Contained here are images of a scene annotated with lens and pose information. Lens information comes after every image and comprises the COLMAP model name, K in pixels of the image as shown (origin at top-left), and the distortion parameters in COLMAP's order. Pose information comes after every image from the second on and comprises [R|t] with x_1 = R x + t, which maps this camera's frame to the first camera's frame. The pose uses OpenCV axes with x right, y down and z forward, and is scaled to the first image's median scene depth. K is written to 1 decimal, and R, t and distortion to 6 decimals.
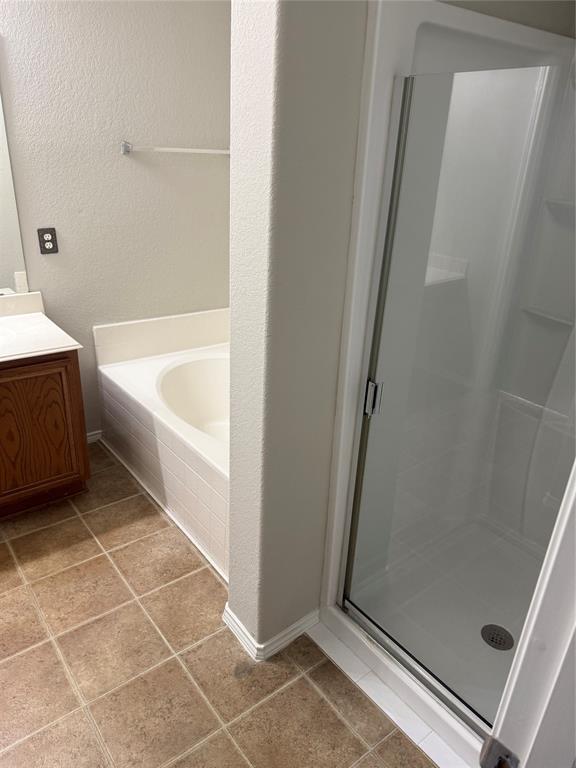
lens RADIAL K [[543.3, 0, 288.0], [0, 543.3, 384.0], [0, 0, 1]] dist [0.032813, -0.042201]
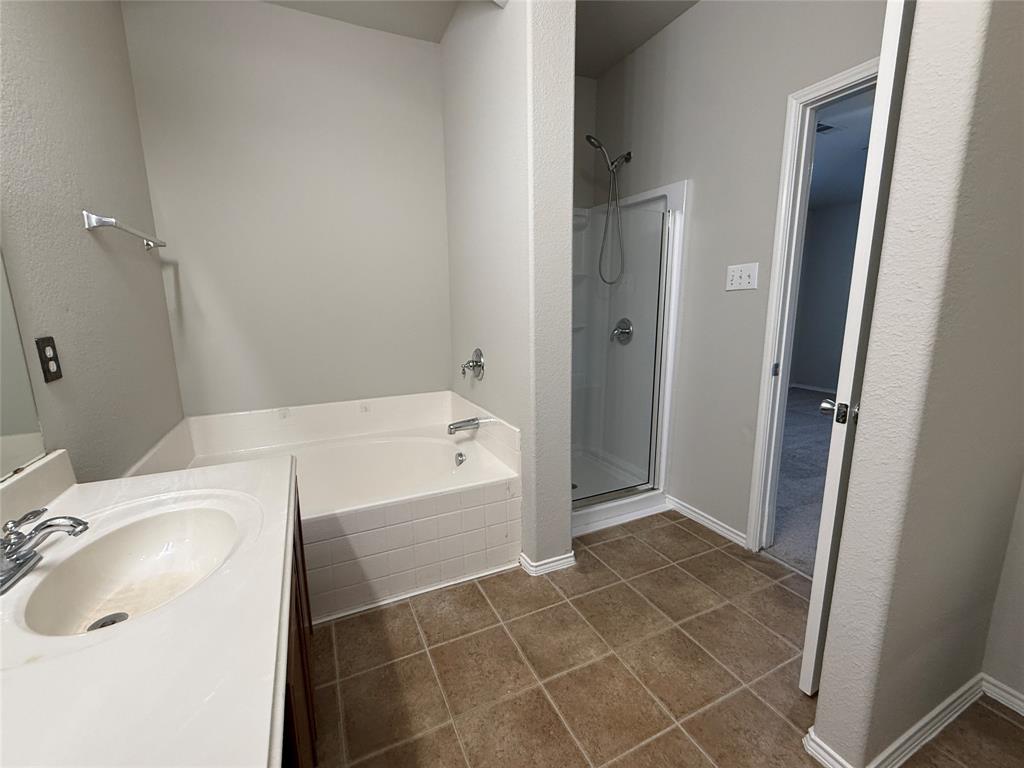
lens RADIAL K [[431.5, 0, 512.0], [0, 431.5, 384.0], [0, 0, 1]] dist [0.001028, -0.000337]
pose [[0.220452, -0.231244, 0.947590, -0.925314], [0.402372, 0.906538, 0.127616, -0.125118], [-0.888537, 0.353151, 0.292894, 0.550450]]
